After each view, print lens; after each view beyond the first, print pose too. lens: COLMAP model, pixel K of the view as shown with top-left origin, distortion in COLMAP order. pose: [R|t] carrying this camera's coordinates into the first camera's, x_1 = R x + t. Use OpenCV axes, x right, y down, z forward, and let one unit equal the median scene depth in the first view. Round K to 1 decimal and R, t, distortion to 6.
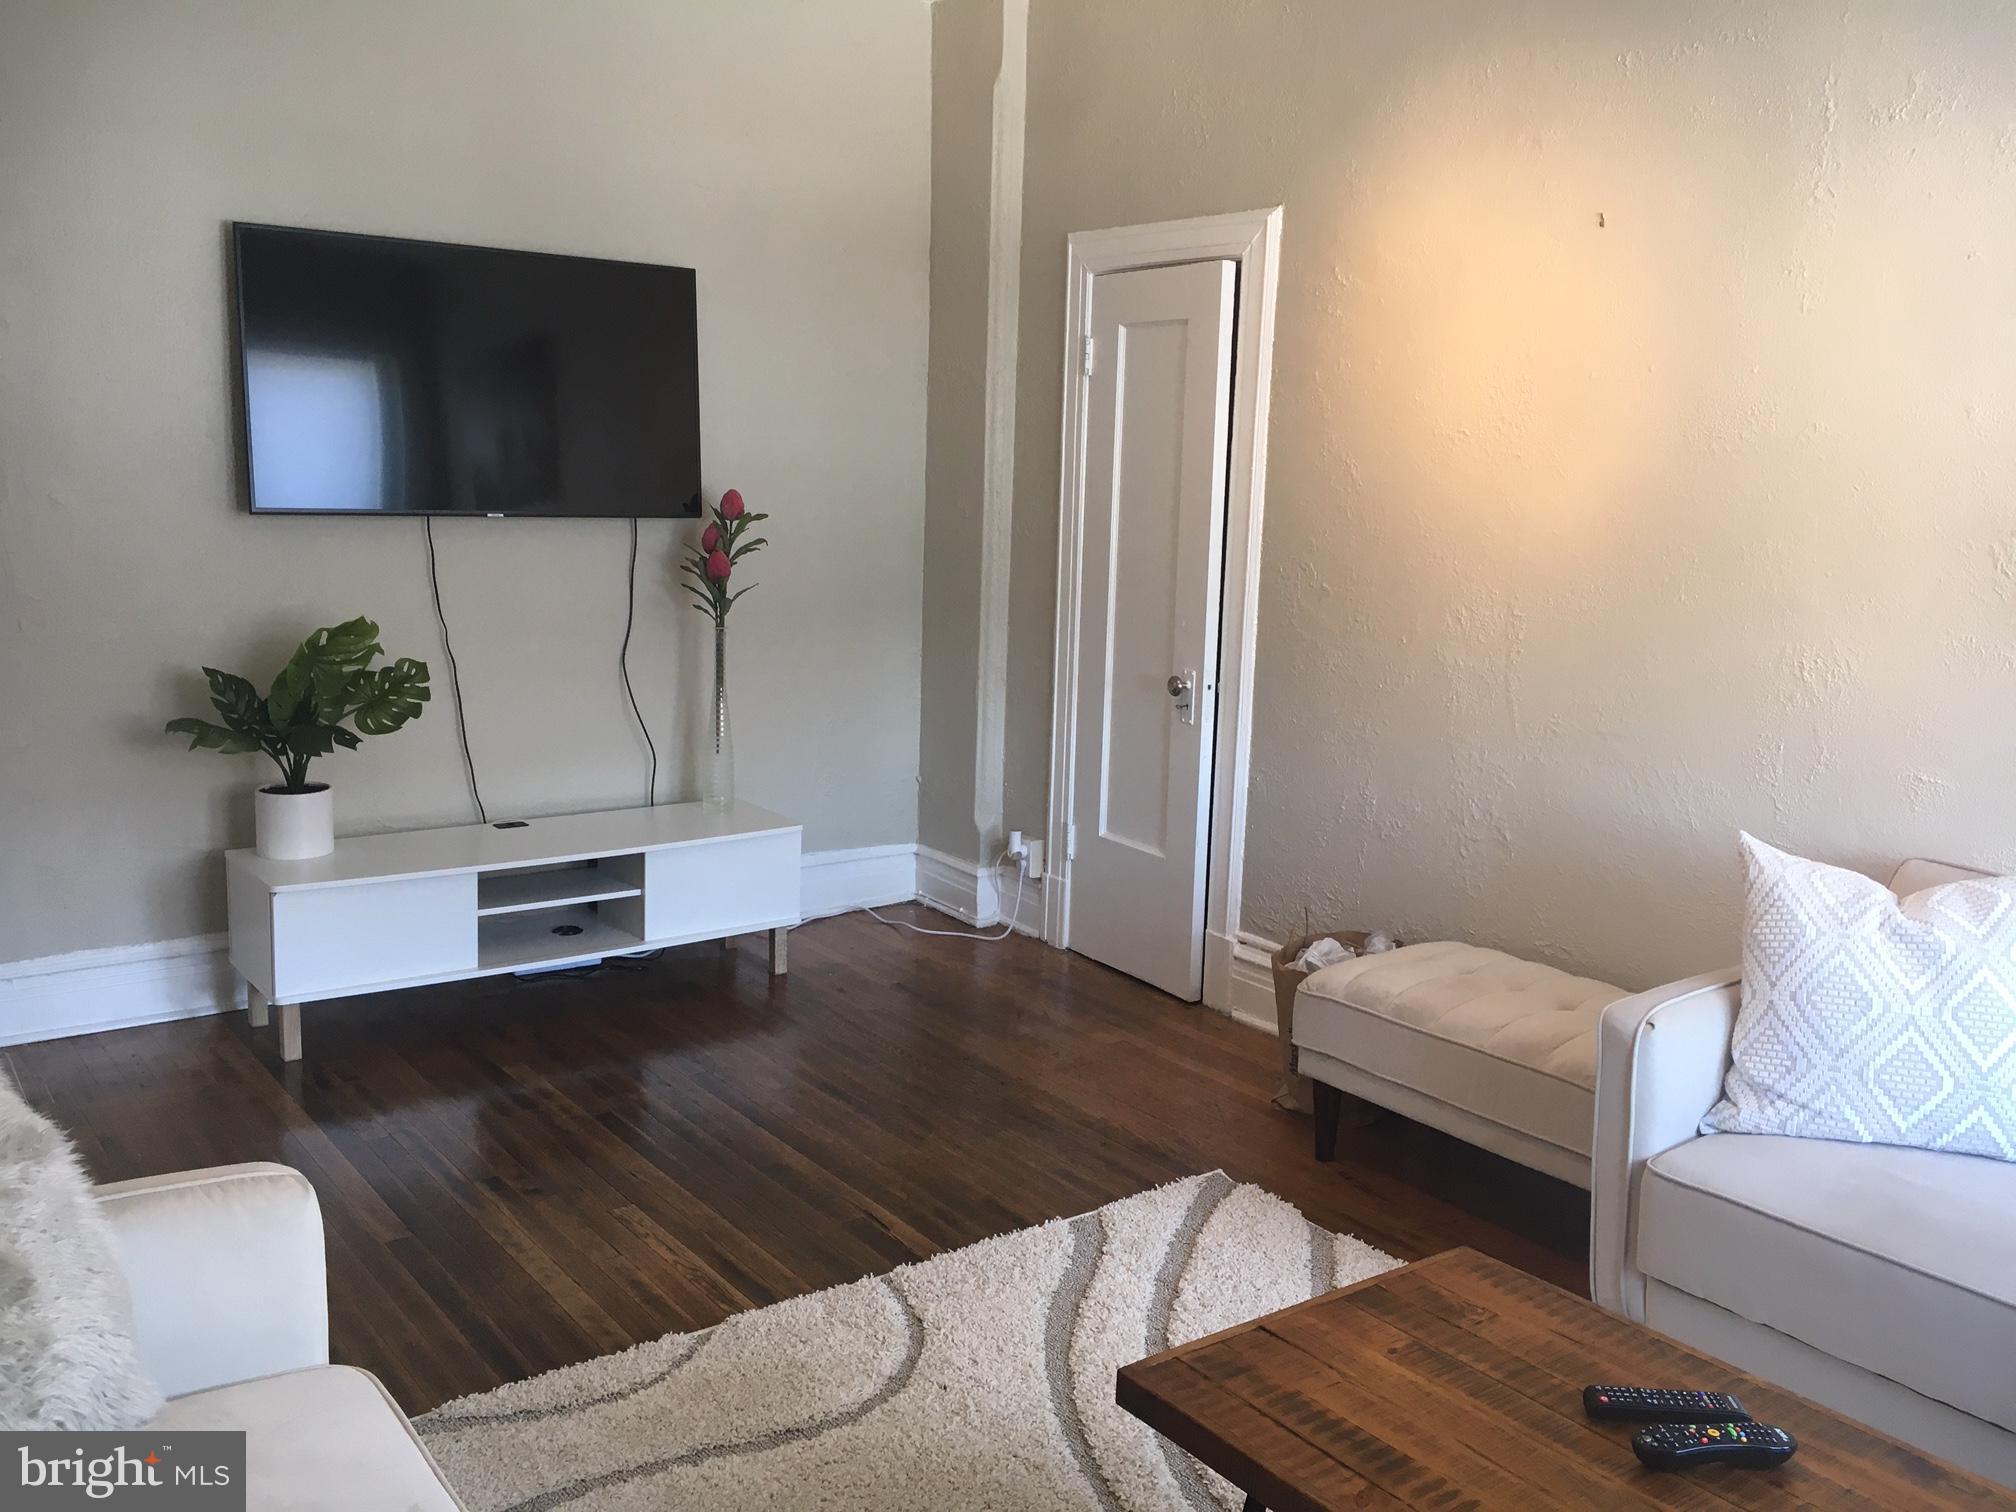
lens RADIAL K [[1719.3, 0, 1021.0], [0, 1719.3, 747.3], [0, 0, 1]] dist [0.075504, -0.123298]
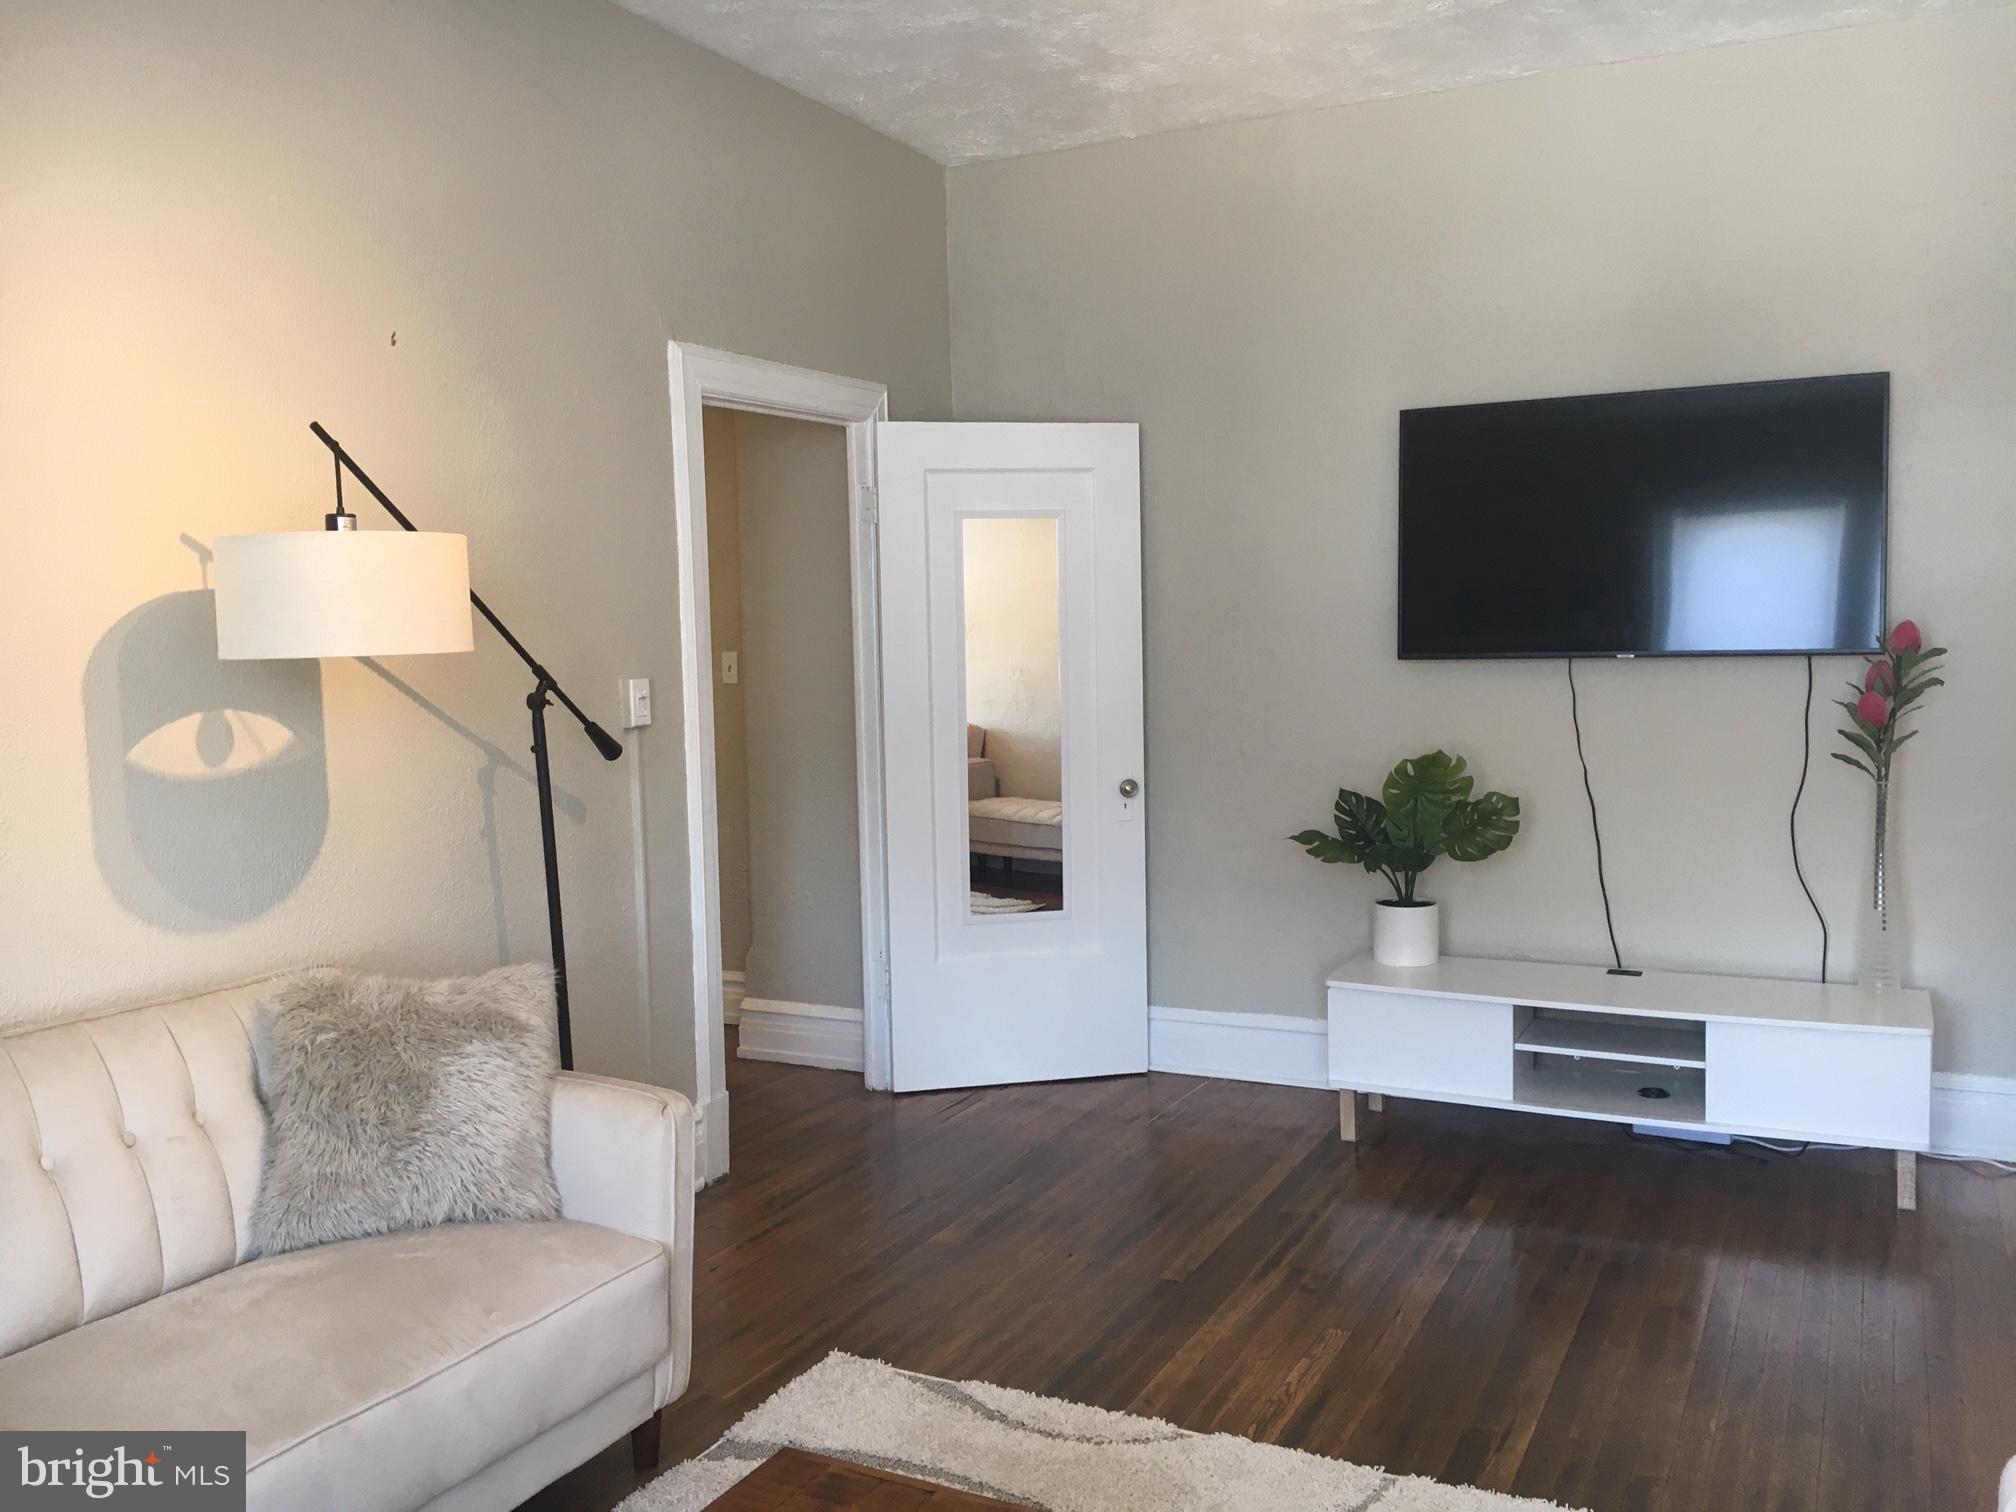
lens RADIAL K [[1719.3, 0, 1018.4], [0, 1719.3, 744.2], [0, 0, 1]] dist [0.075504, -0.123298]
pose [[0.444944, 0.026420, -0.895169, 0.436110], [-0.111389, 0.993436, -0.026045, -0.019706], [0.888604, 0.111300, 0.444966, 0.259576]]
